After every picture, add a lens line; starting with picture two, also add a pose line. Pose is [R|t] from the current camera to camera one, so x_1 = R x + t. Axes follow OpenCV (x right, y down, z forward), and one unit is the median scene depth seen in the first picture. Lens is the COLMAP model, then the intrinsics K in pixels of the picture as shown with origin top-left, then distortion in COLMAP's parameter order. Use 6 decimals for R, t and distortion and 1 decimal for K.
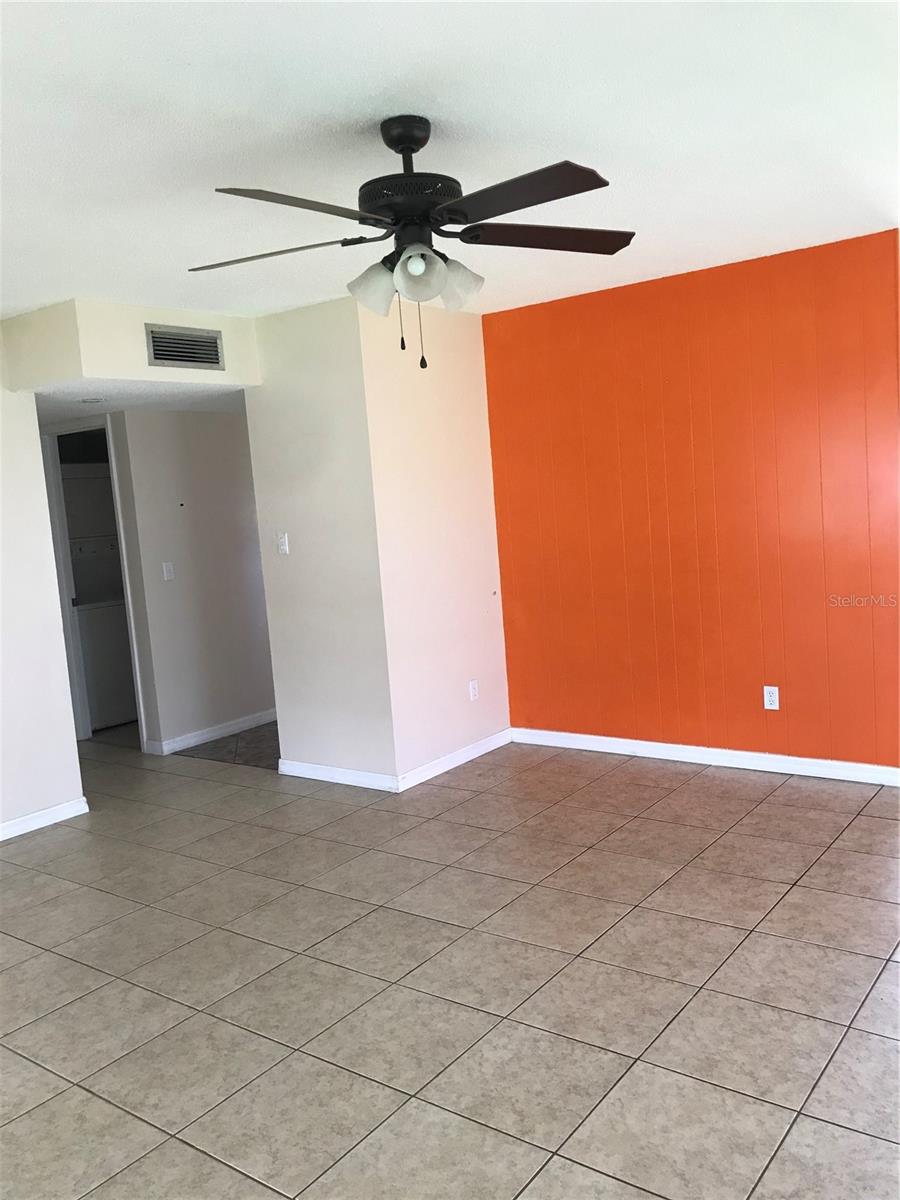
lens RADIAL K [[987.9, 0, 467.5], [0, 987.9, 604.3], [0, 0, 1]] dist [0.035084, -0.023419]
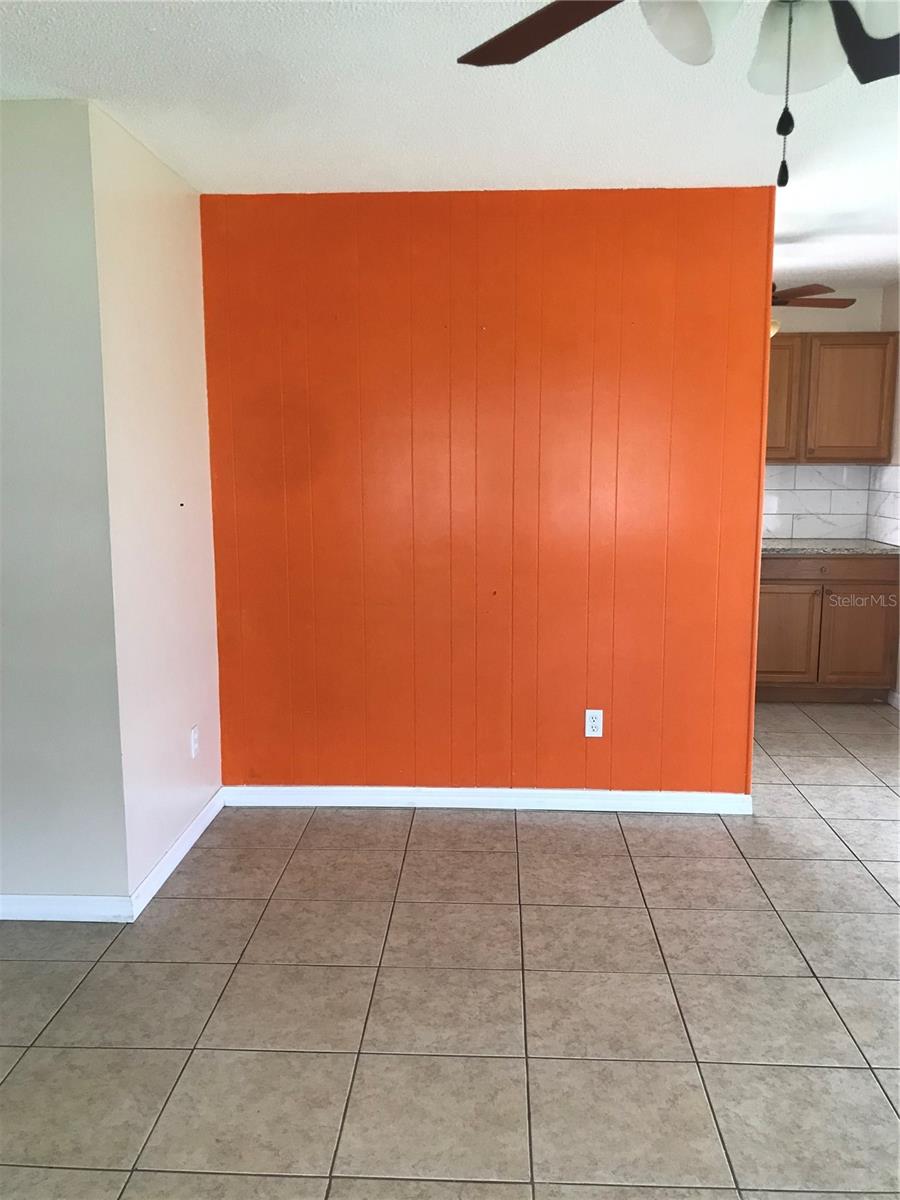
lens RADIAL K [[987.9, 0, 451.9], [0, 987.9, 603.5], [0, 0, 1]] dist [0.035084, -0.023419]
pose [[0.832459, -0.015686, 0.553864, -0.302736], [0.007640, 0.999829, 0.016833, -0.025897], [-0.554033, -0.009782, 0.832437, 0.443564]]
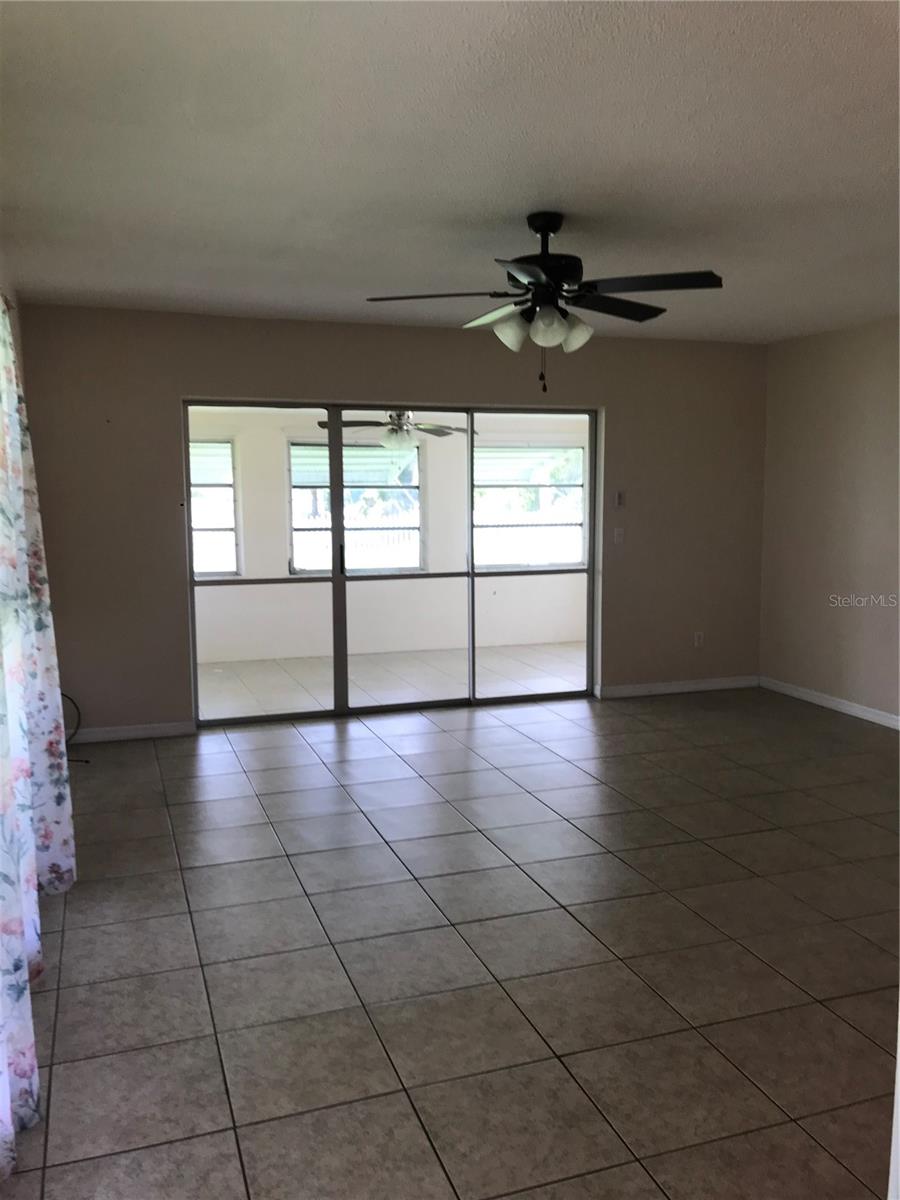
lens RADIAL K [[987.9, 0, 449.7], [0, 987.9, 607.9], [0, 0, 1]] dist [0.035084, -0.023419]
pose [[-0.567446, 0.175267, -0.804541, 0.789334], [-0.051744, 0.967563, 0.247276, -0.184112], [0.821783, 0.181946, -0.539971, 1.112522]]
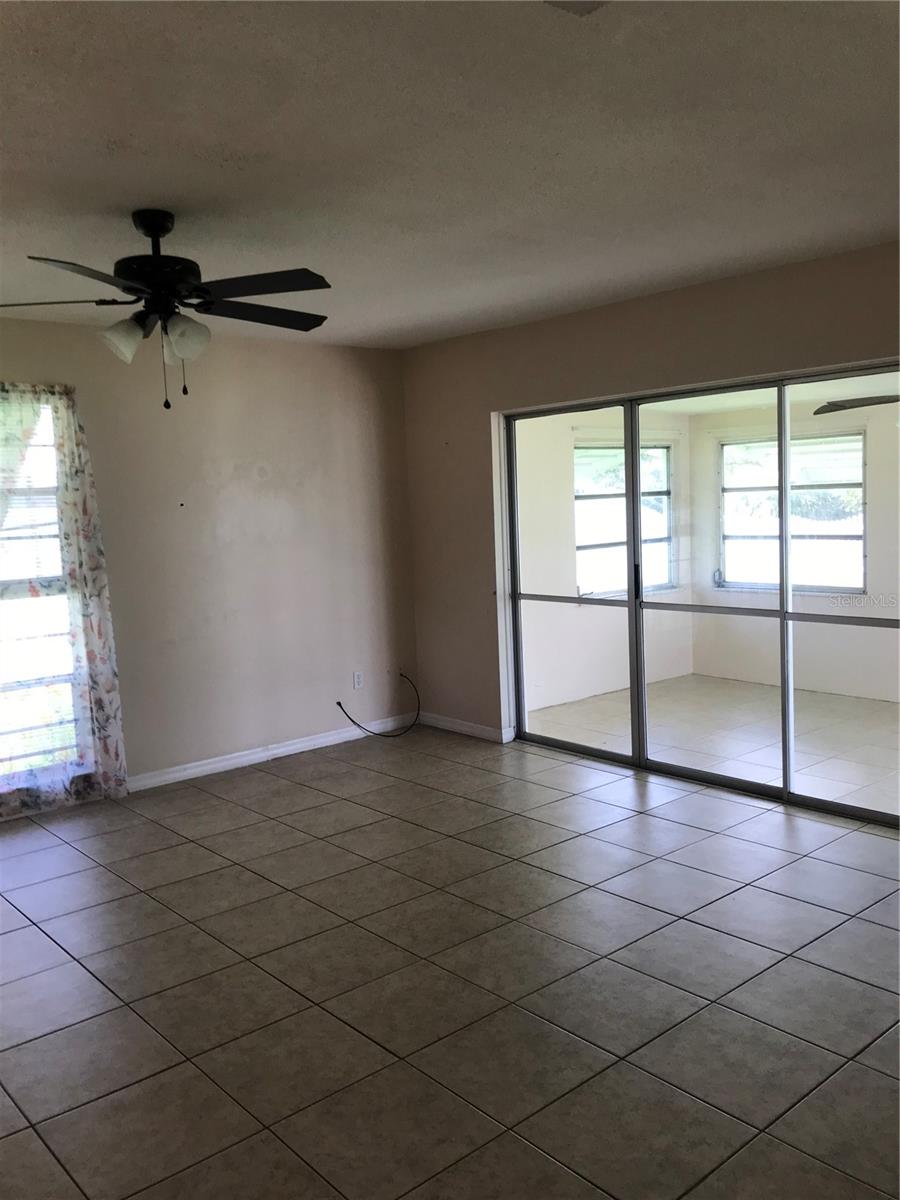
lens RADIAL K [[987.9, 0, 449.3], [0, 987.9, 597.5], [0, 0, 1]] dist [0.035084, -0.023419]
pose [[-0.968096, 0.088321, 0.234497, -0.429342], [0.134888, 0.972347, 0.190647, -0.128876], [-0.211174, 0.216196, -0.953239, 1.425771]]
